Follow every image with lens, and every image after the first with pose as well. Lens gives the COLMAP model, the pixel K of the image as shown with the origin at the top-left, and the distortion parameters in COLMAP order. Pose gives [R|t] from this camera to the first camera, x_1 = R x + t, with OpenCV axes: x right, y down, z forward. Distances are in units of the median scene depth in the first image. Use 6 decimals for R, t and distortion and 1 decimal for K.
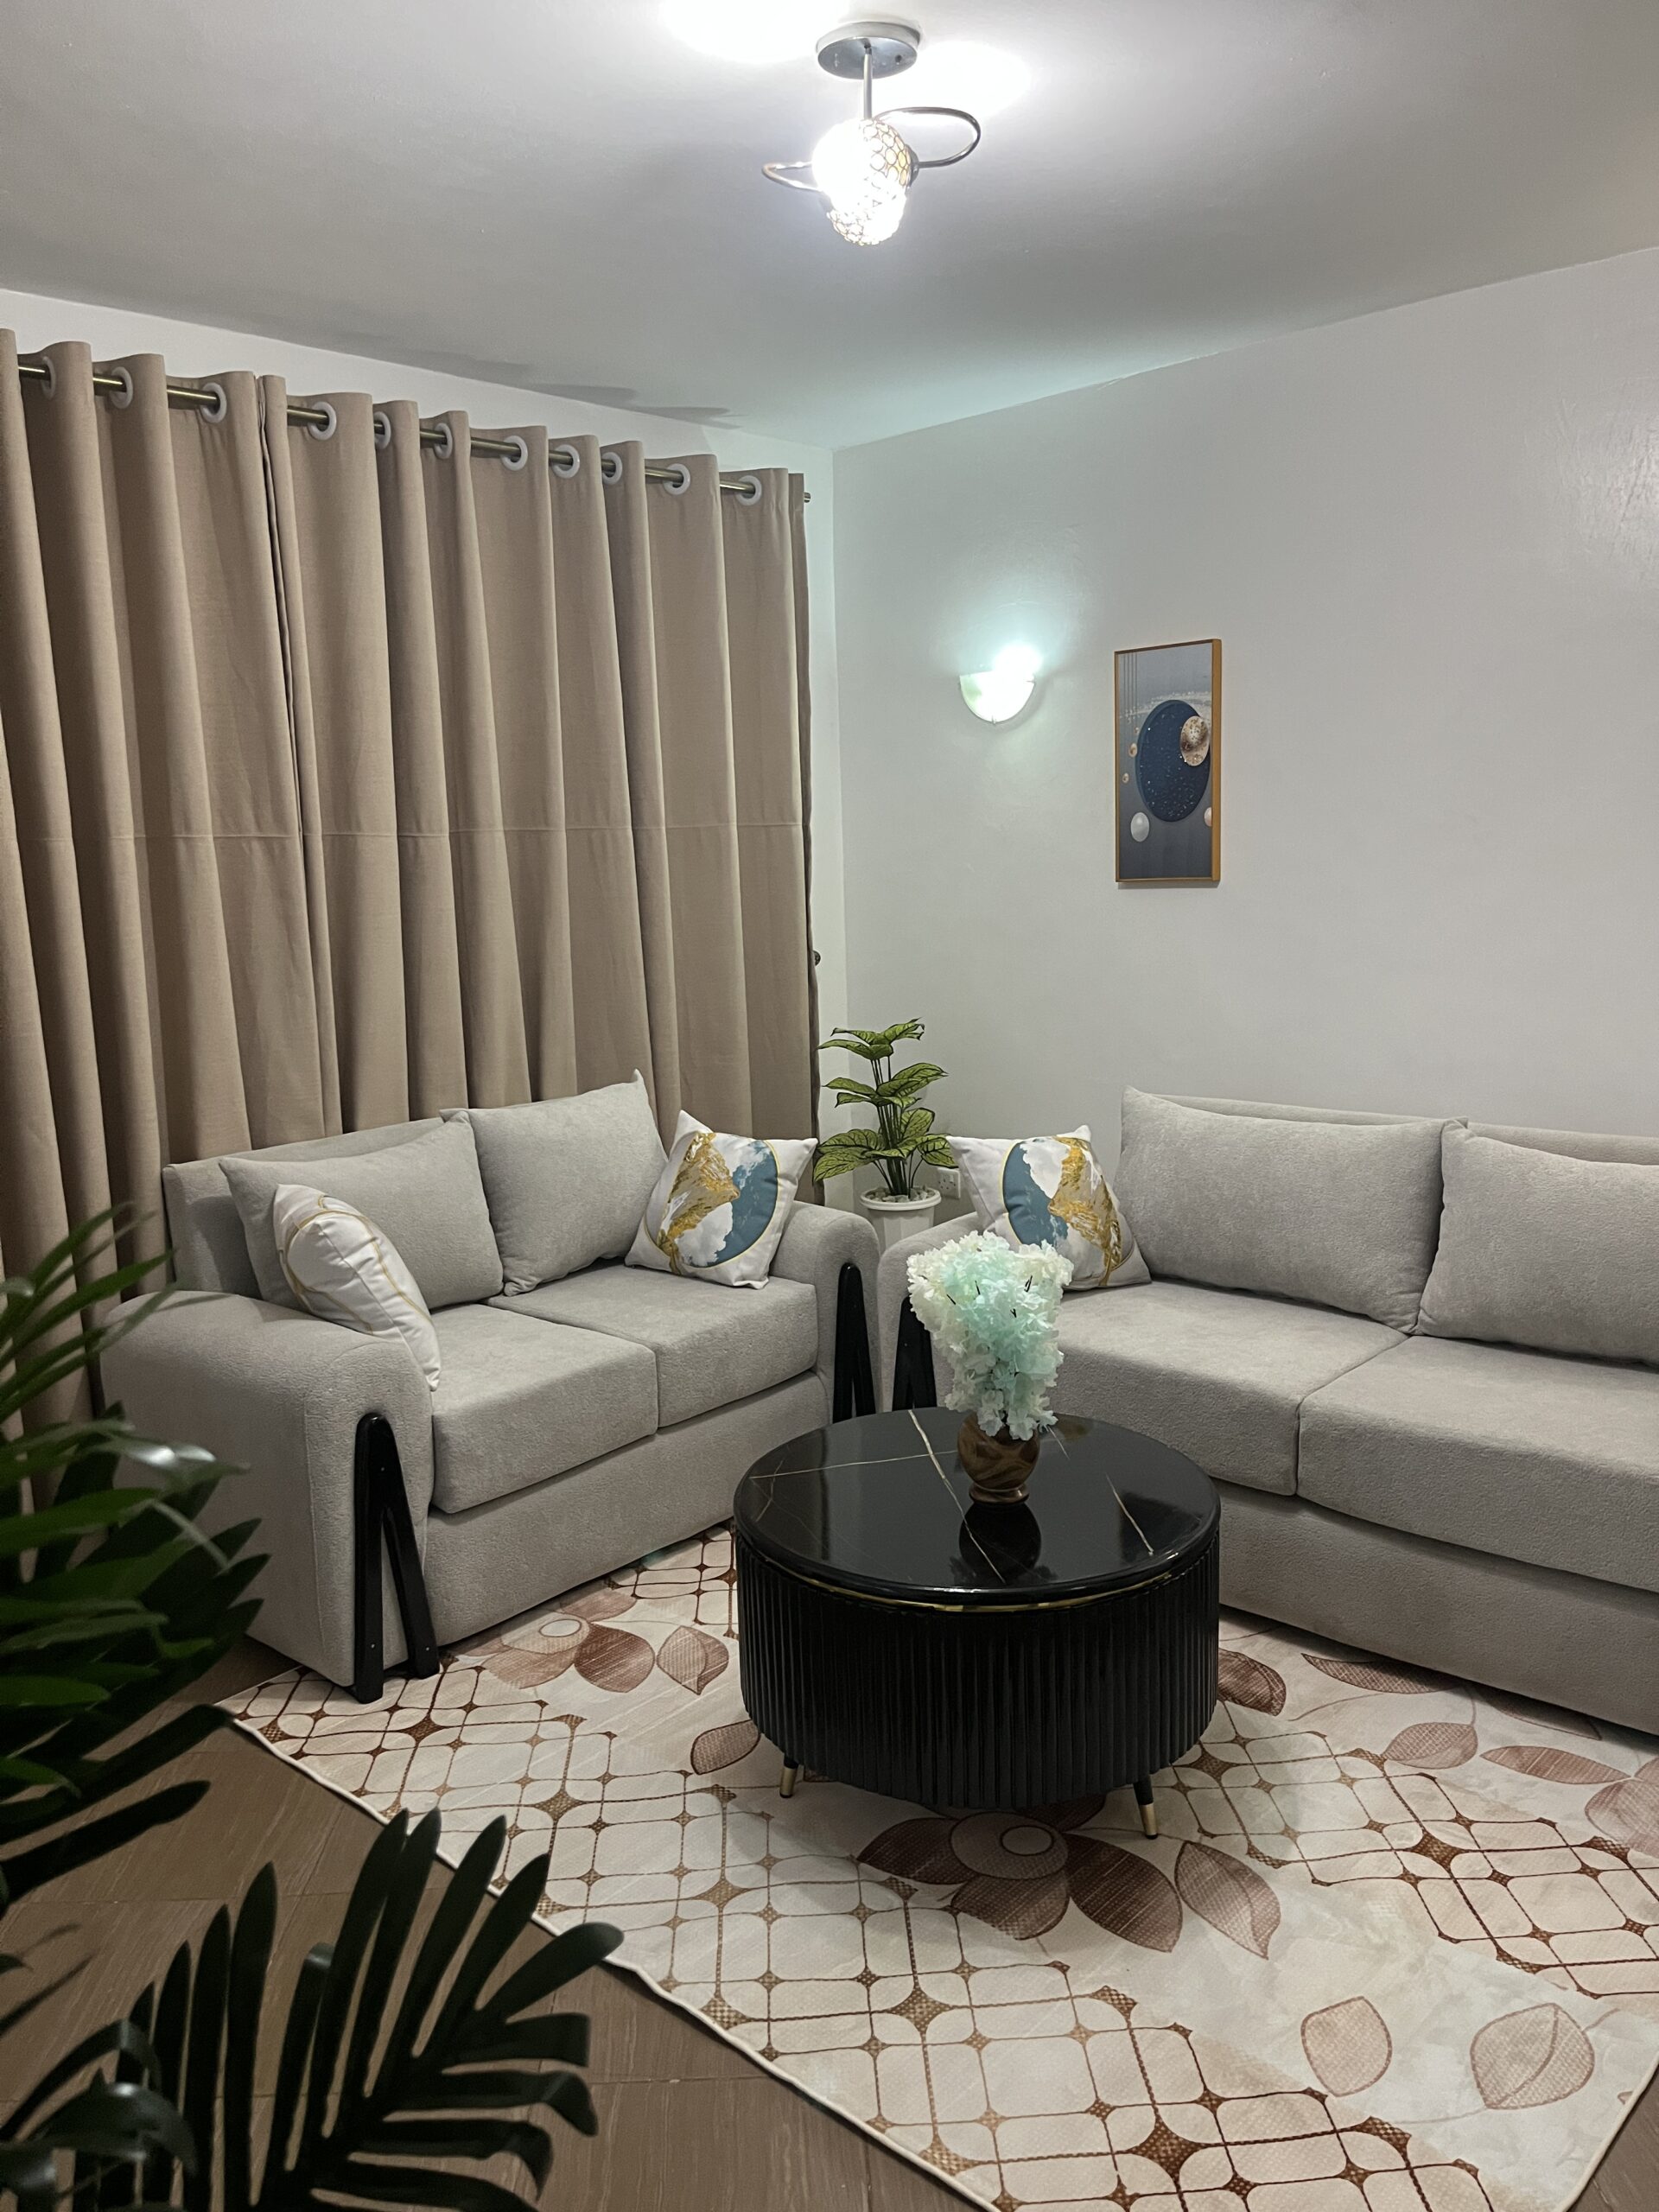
lens RADIAL K [[1625.9, 0, 824.2], [0, 1625.9, 1115.9], [0, 0, 1]] dist [0.030121, -0.050422]
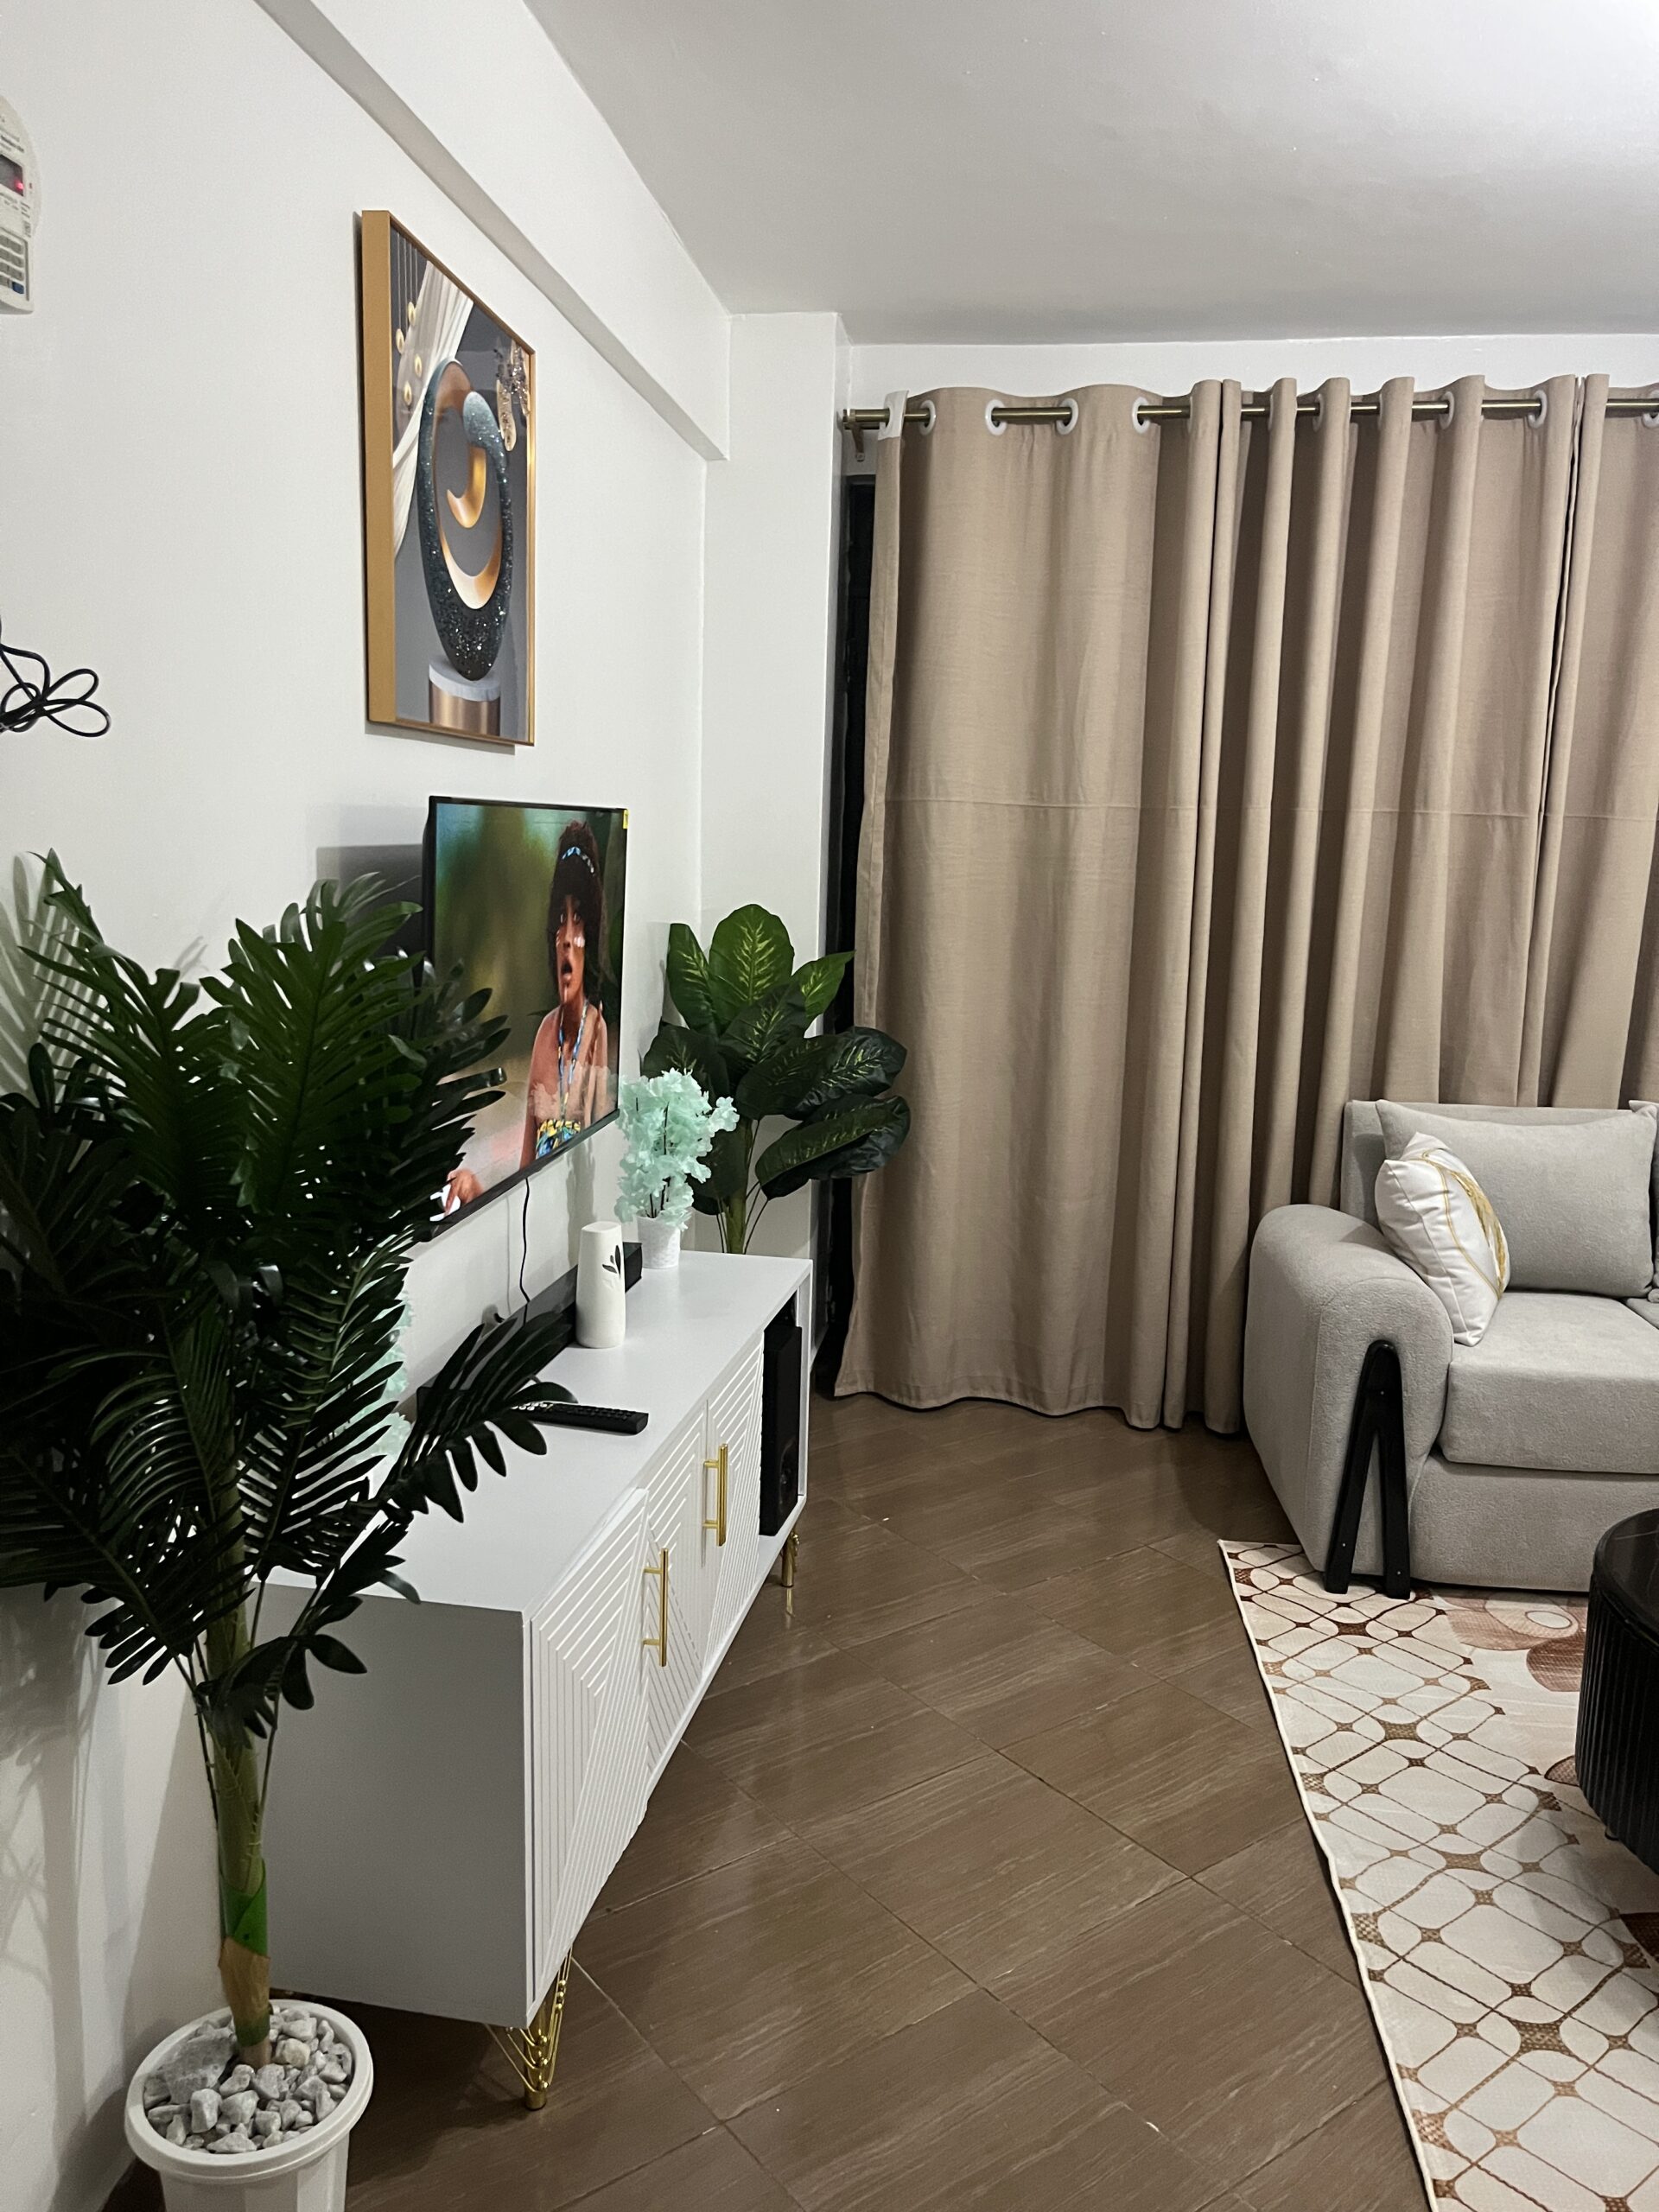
lens RADIAL K [[1625.6, 0, 832.3], [0, 1625.6, 1111.1], [0, 0, 1]] dist [0.076544, -0.130333]
pose [[0.590350, 0.179406, -0.786957, 0.333996], [-0.175786, 0.980159, 0.091582, -0.004265], [0.787773, 0.084271, 0.610174, 0.022688]]
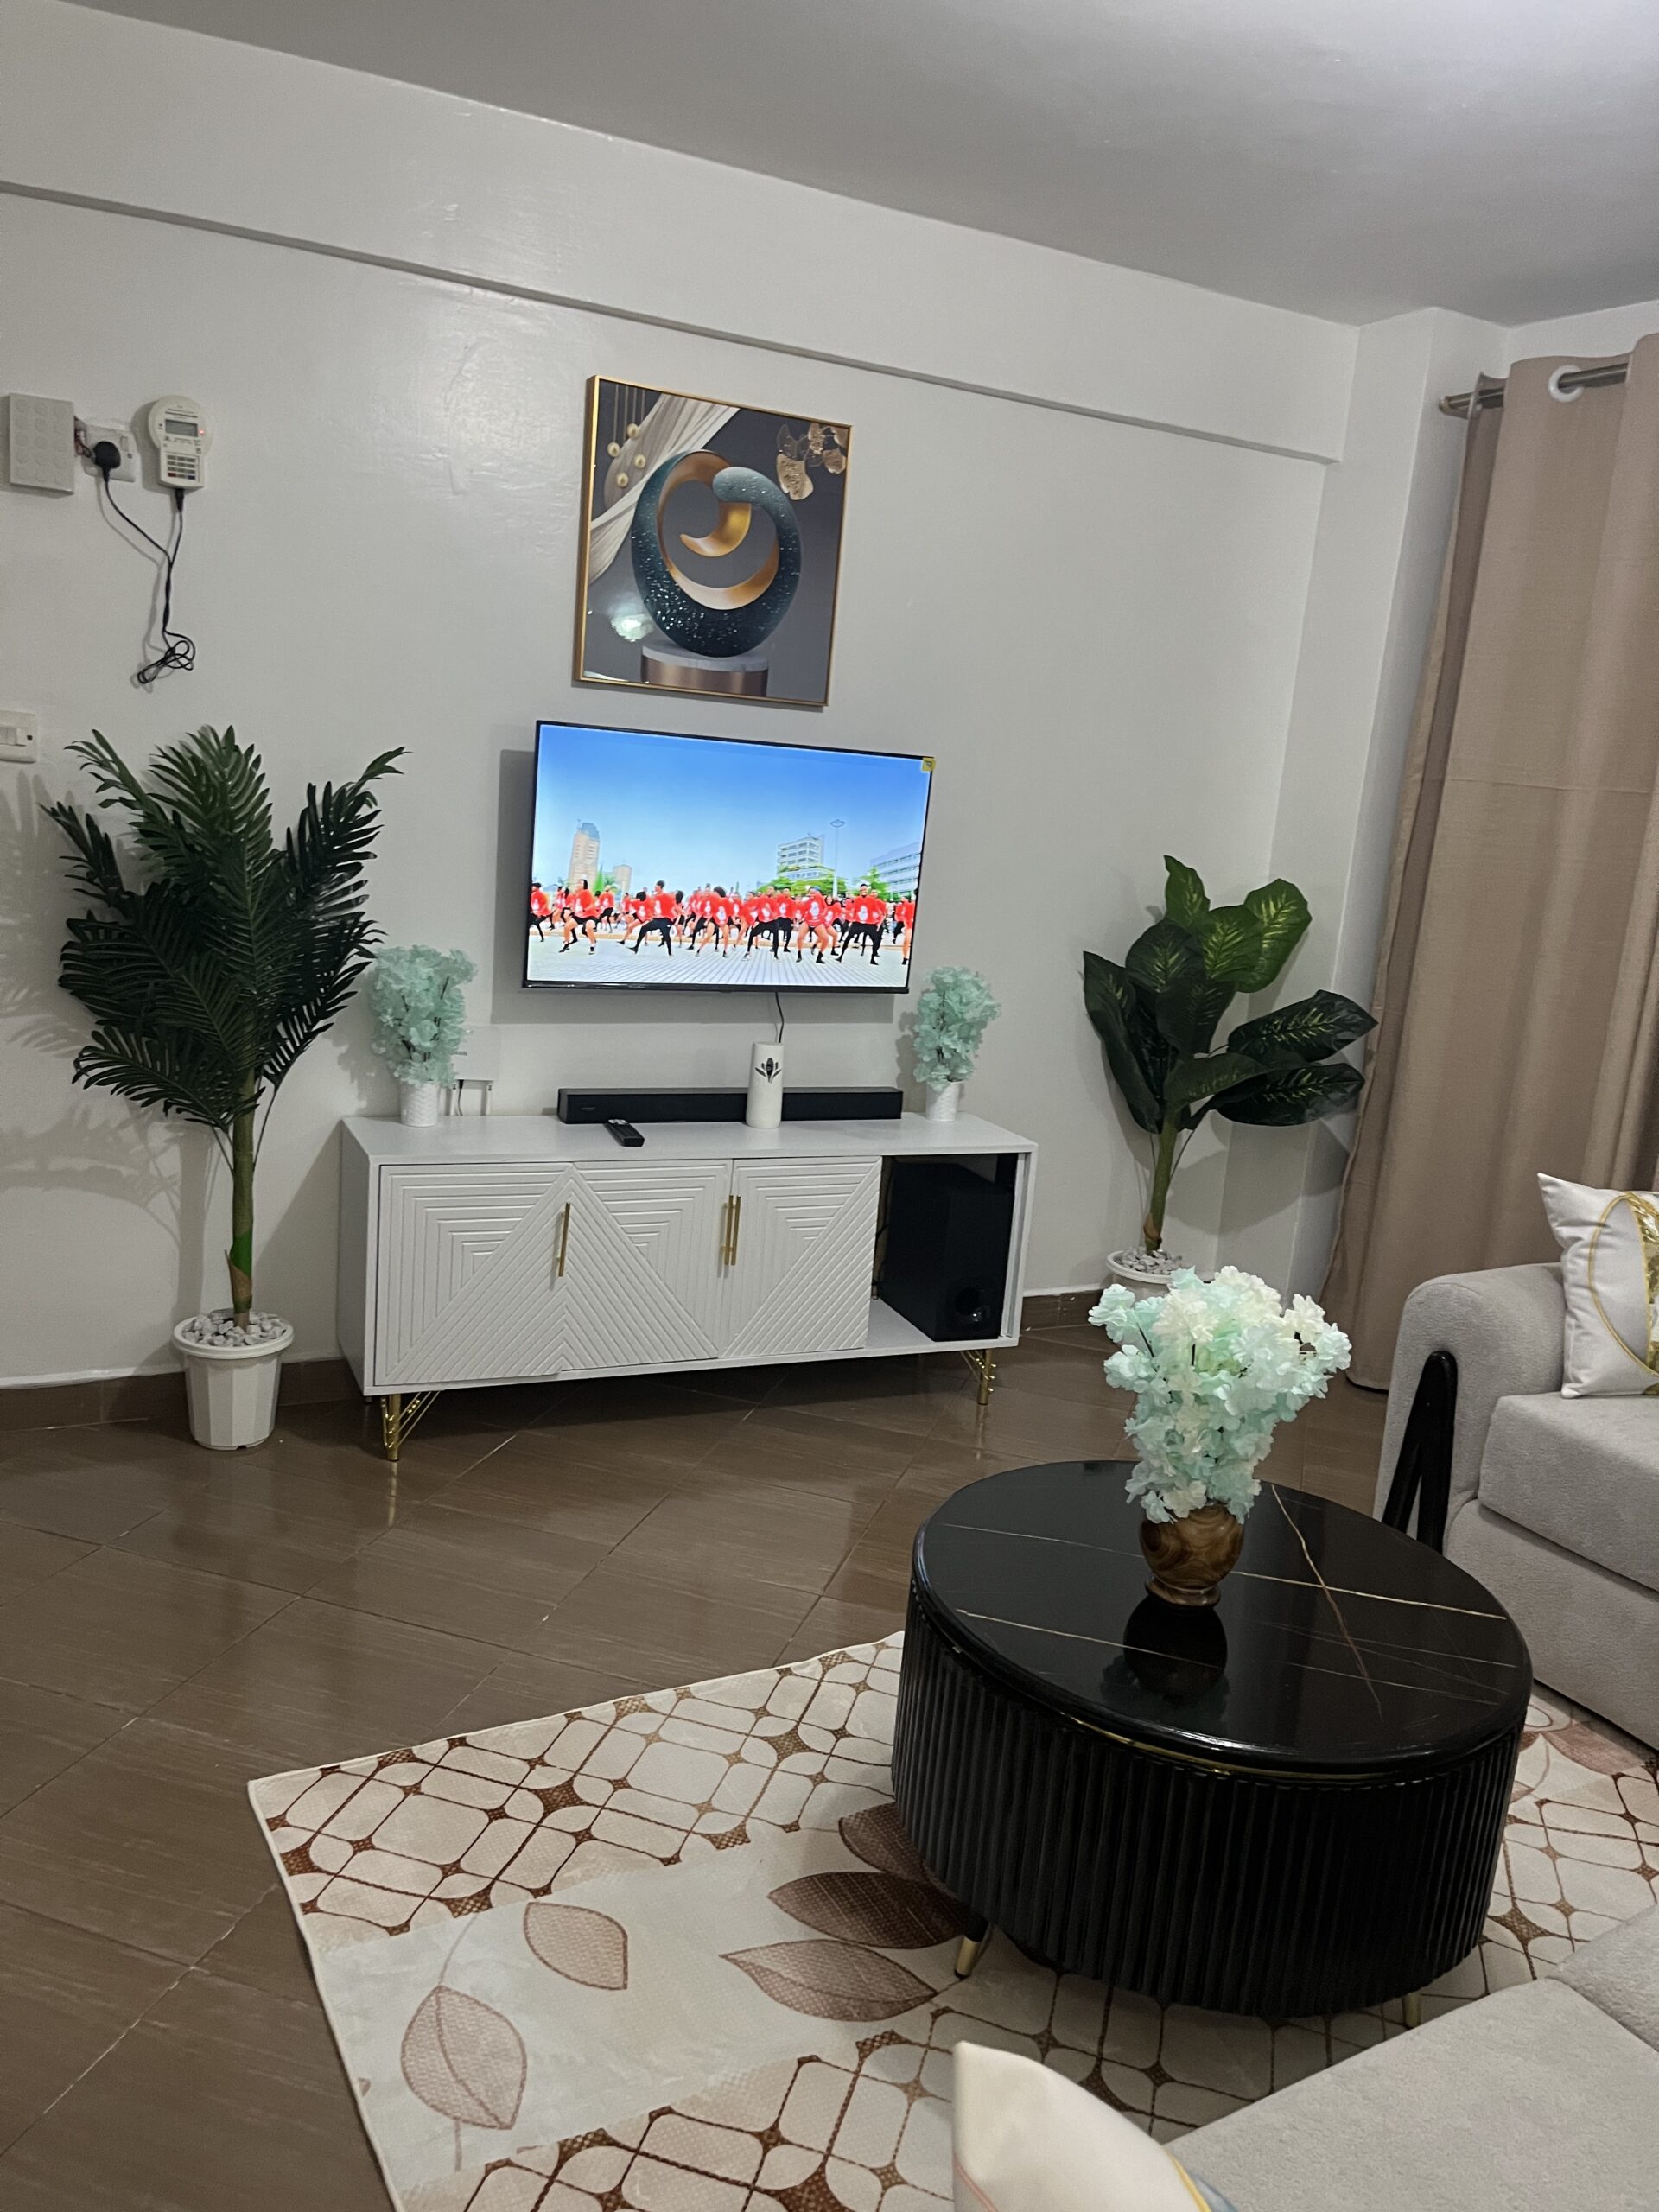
lens RADIAL K [[1665.1, 0, 844.5], [0, 1665.1, 1112.7], [0, 0, 1]] dist [0.055484, -0.070490]
pose [[-0.297588, 0.195764, -0.934408, 0.760442], [-0.232248, 0.934503, 0.269750, -0.147409], [0.926014, 0.297288, -0.232631, 0.833249]]
